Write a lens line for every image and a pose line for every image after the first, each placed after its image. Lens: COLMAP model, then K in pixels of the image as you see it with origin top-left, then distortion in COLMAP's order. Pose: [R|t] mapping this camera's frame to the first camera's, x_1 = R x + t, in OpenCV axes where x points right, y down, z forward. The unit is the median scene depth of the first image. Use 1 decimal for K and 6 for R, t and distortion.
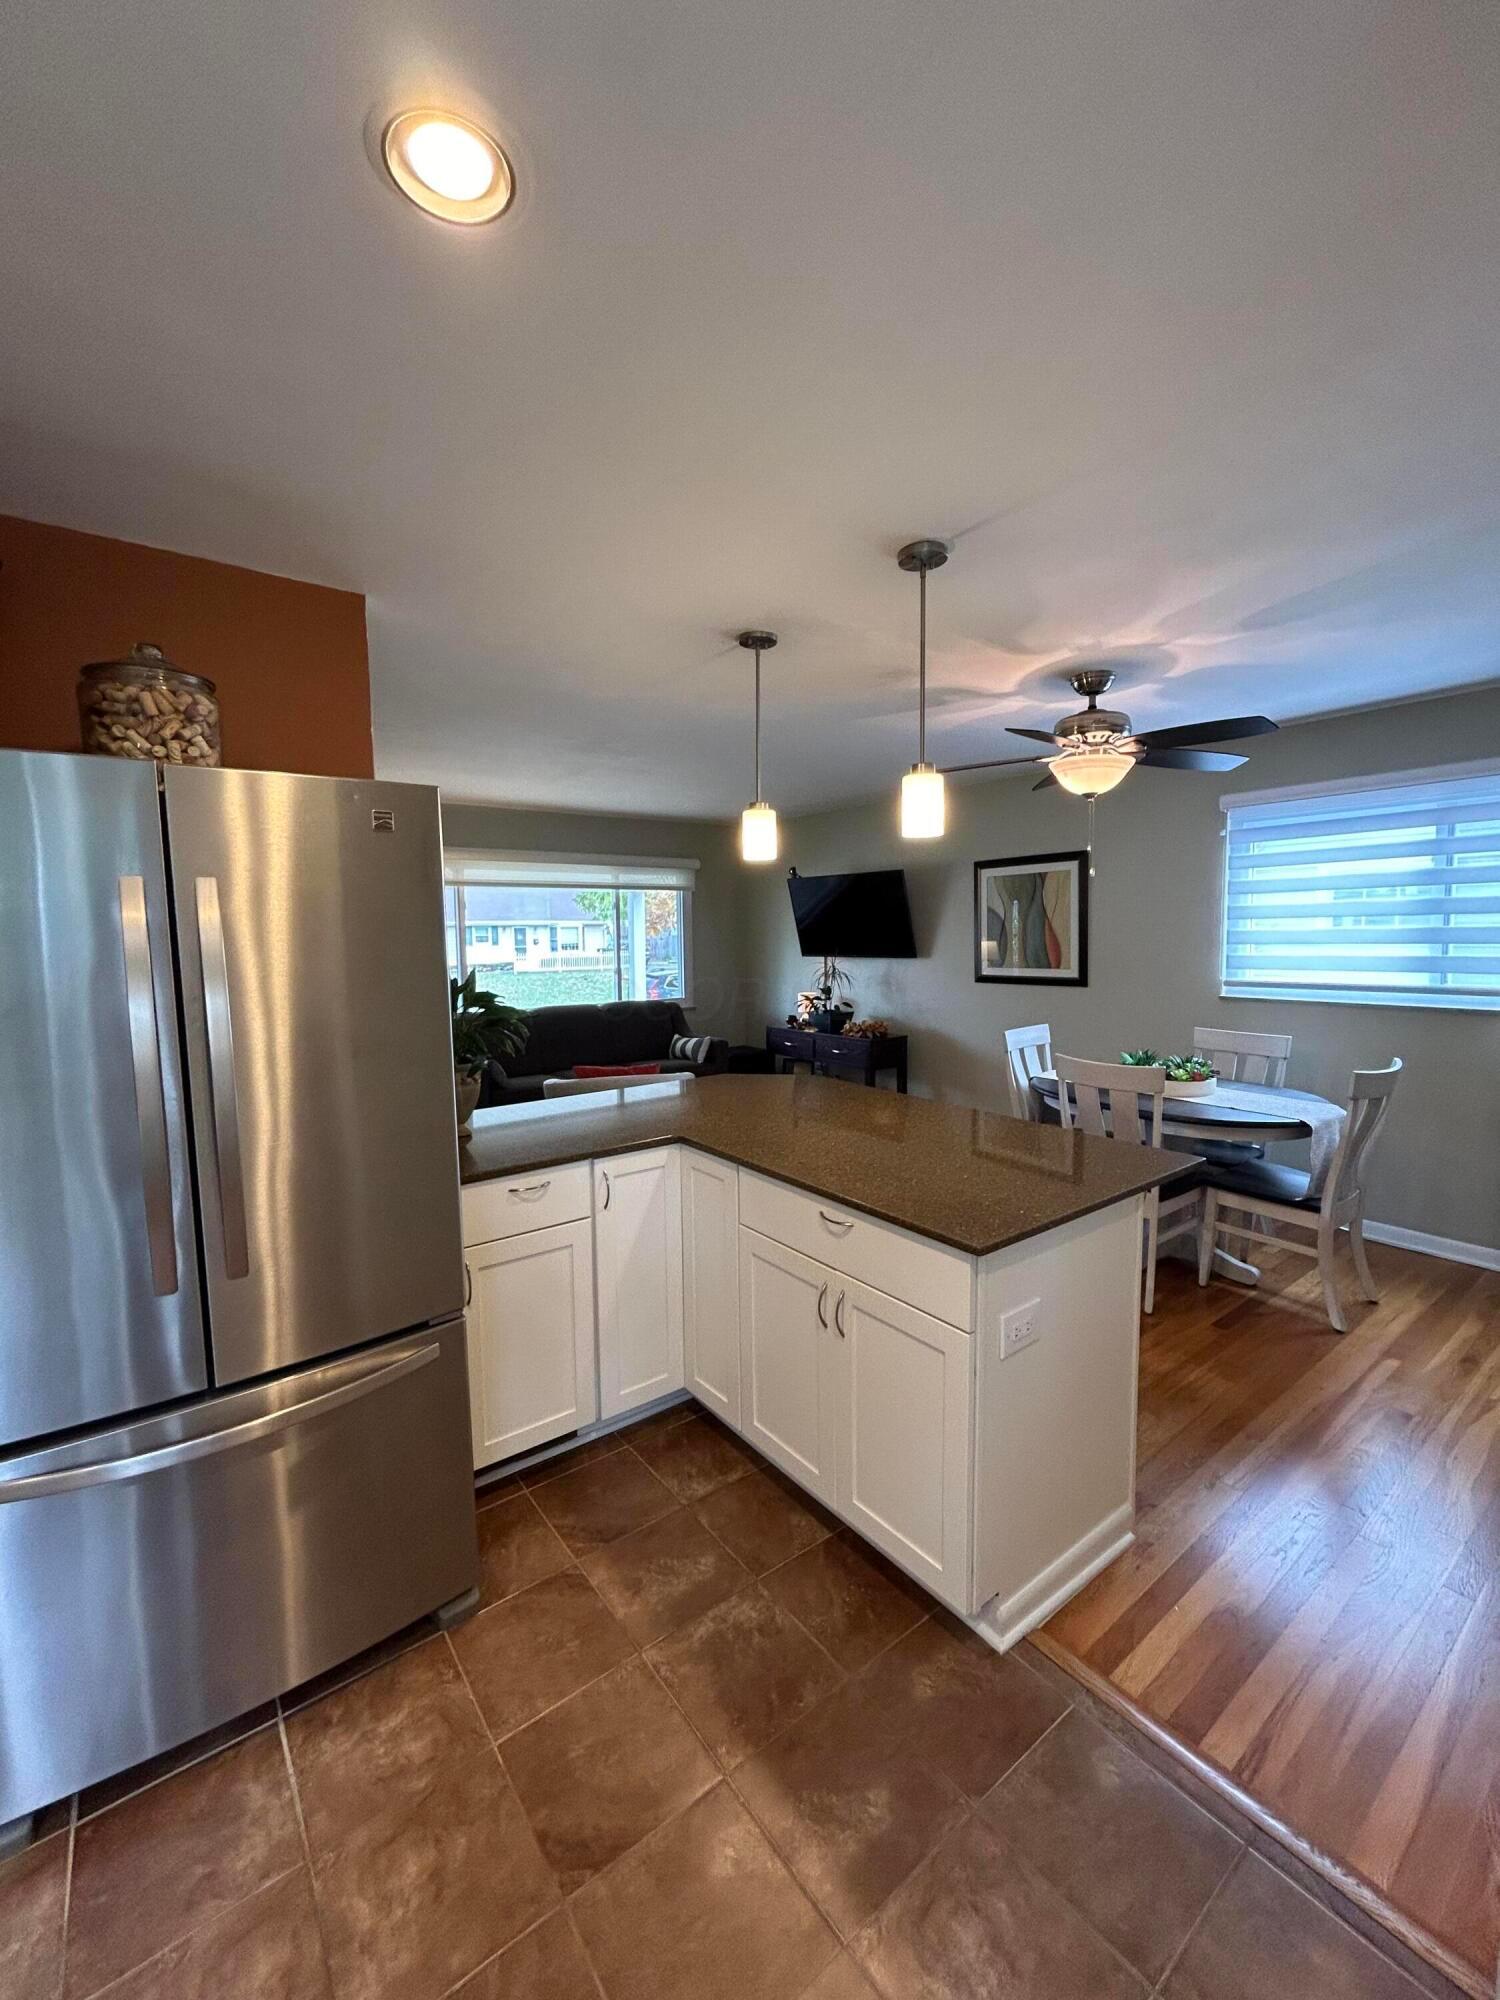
lens RADIAL K [[805.6, 0, 750.0], [0, 805.6, 1000.0], [0, 0, 1]] dist [-0.000105, -0.000058]
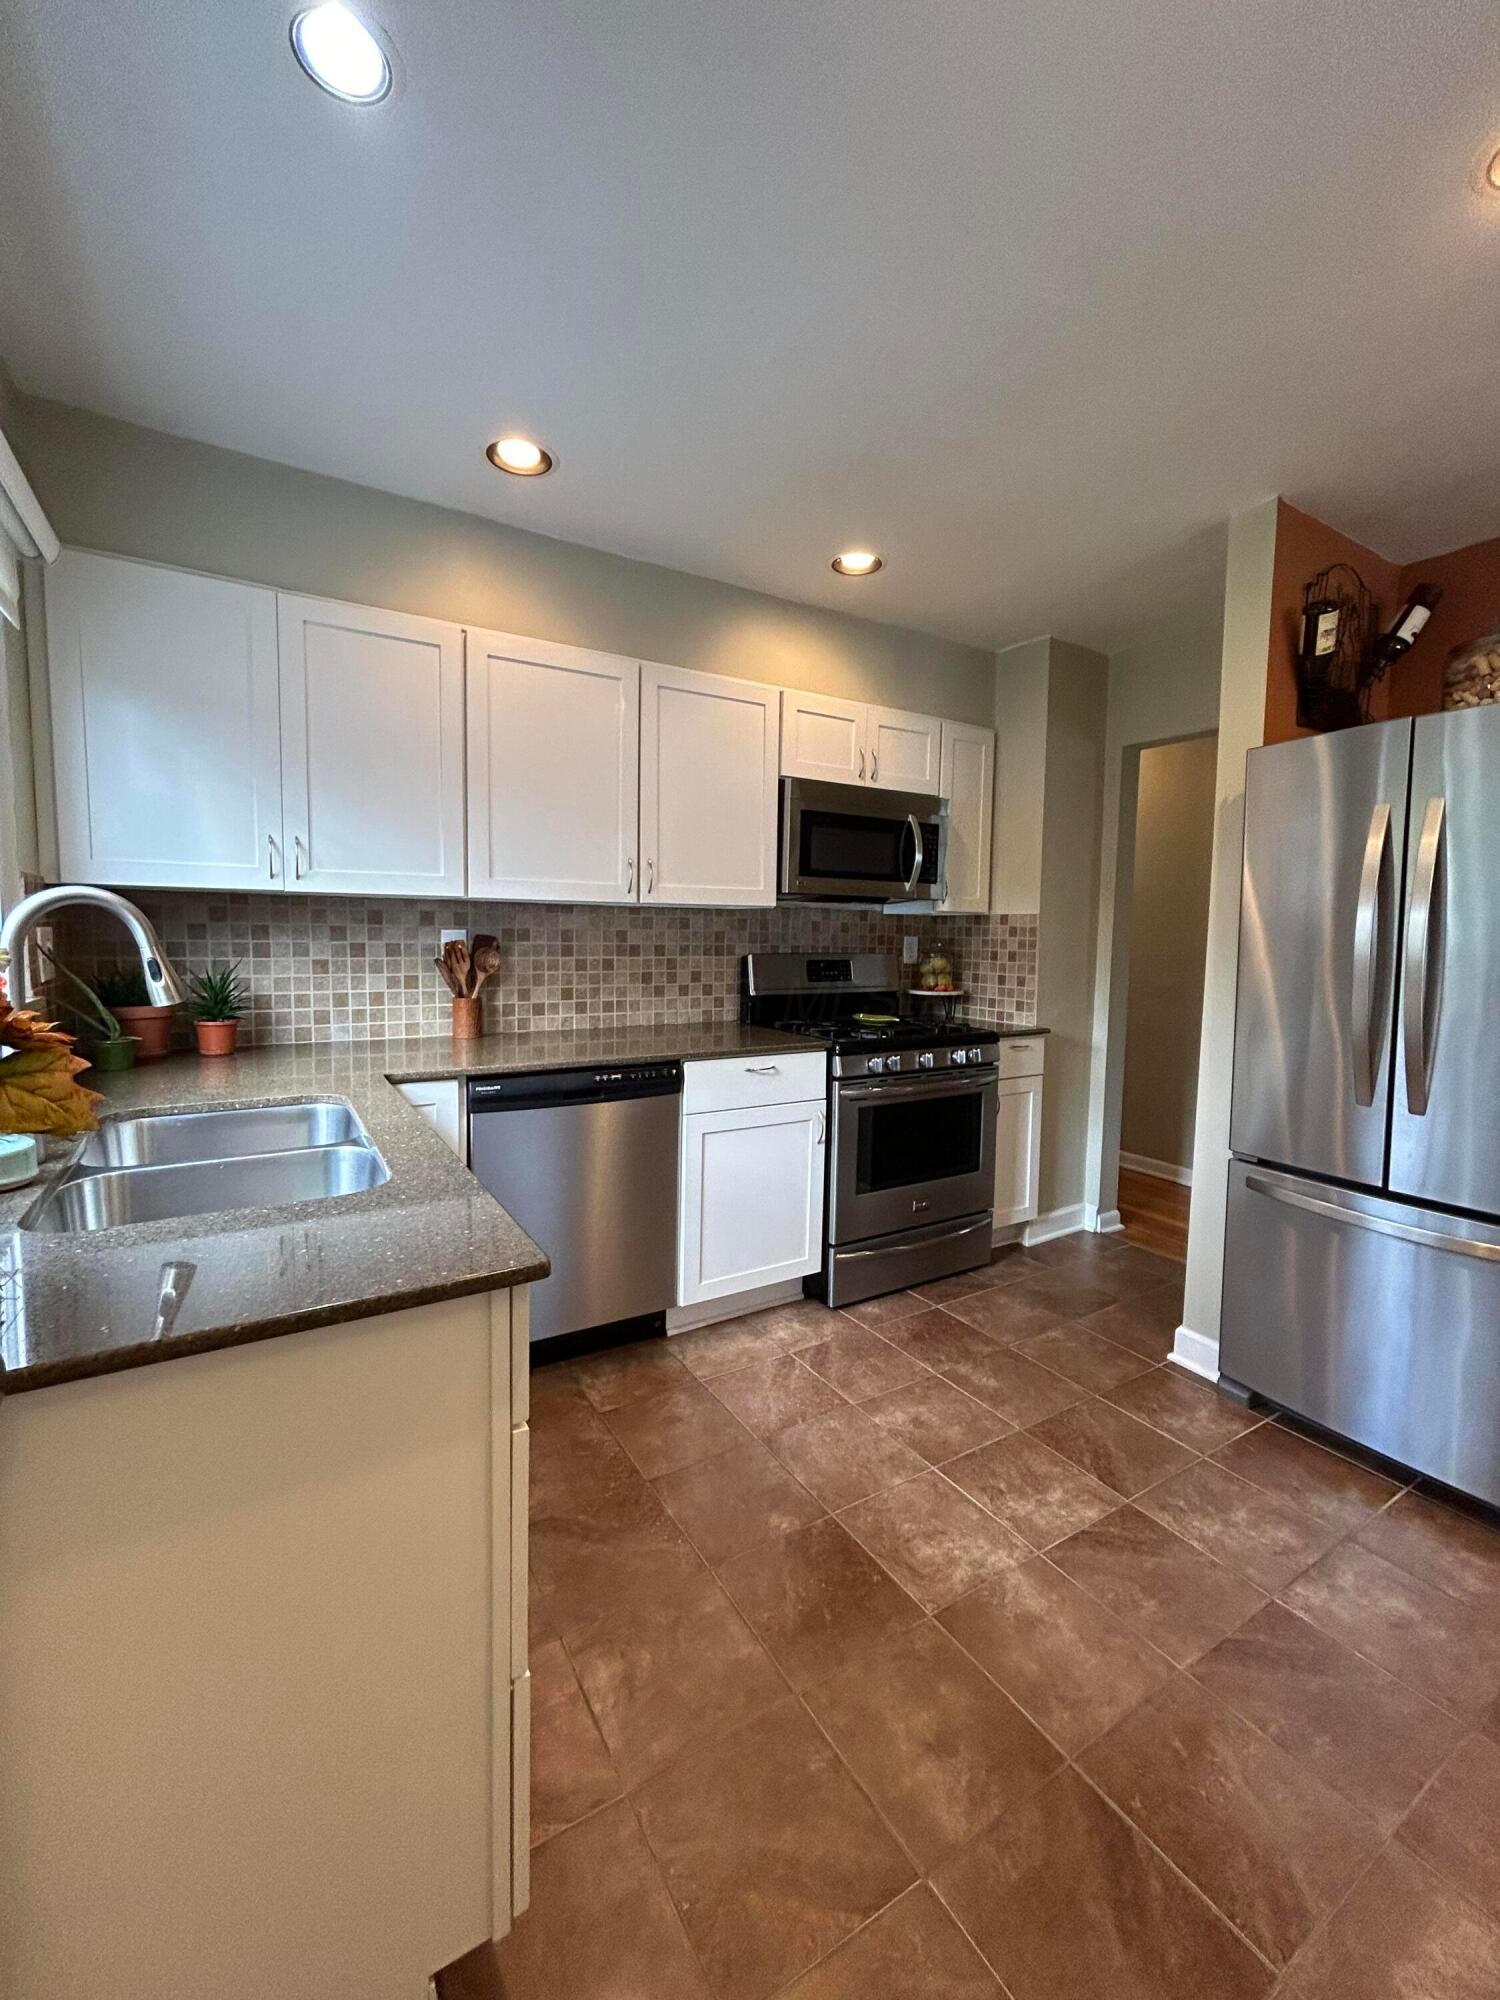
lens RADIAL K [[805.6, 0, 750.0], [0, 805.6, 1000.0], [0, 0, 1]] dist [-0.000105, -0.000058]
pose [[-0.105734, 0.097560, -0.989597, 0.745082], [-0.094099, 0.989728, 0.107627, 0.131727], [0.989932, 0.104500, -0.095468, 0.054641]]
